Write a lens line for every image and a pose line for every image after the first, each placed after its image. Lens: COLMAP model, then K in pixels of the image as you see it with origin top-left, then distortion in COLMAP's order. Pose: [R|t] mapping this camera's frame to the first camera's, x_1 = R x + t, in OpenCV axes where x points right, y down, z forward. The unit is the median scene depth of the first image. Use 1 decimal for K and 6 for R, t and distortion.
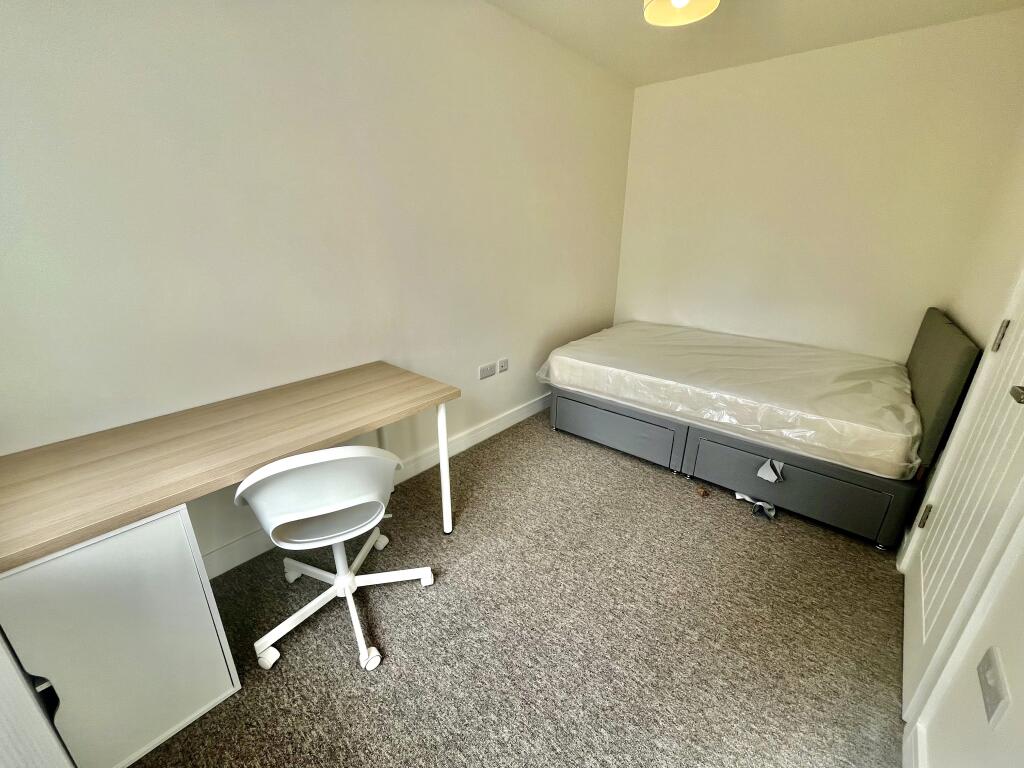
lens RADIAL K [[413.7, 0, 514.4], [0, 413.7, 379.1], [0, 0, 1]] dist [-0.001906, 0.000008]
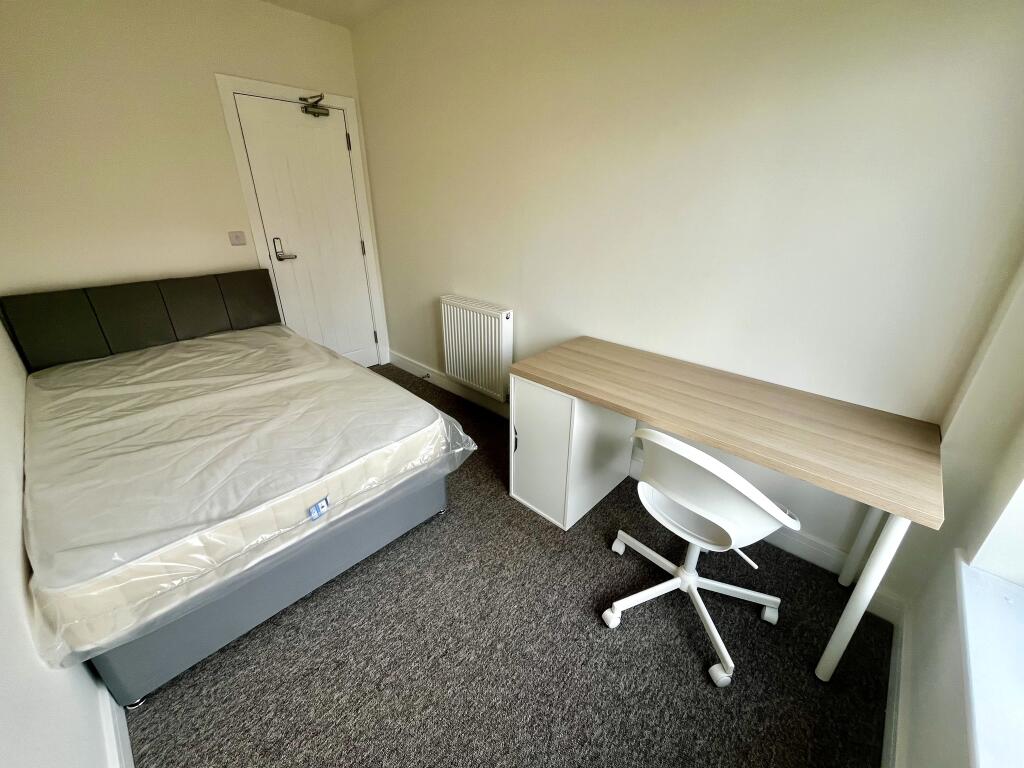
lens RADIAL K [[413.7, 0, 514.4], [0, 413.7, 379.1], [0, 0, 1]] dist [-0.001906, 0.000008]
pose [[-0.024185, 0.391555, -0.919837, 0.400370], [-0.349561, 0.858712, 0.374727, -0.167791], [0.936601, 0.330602, 0.116104, 0.388923]]
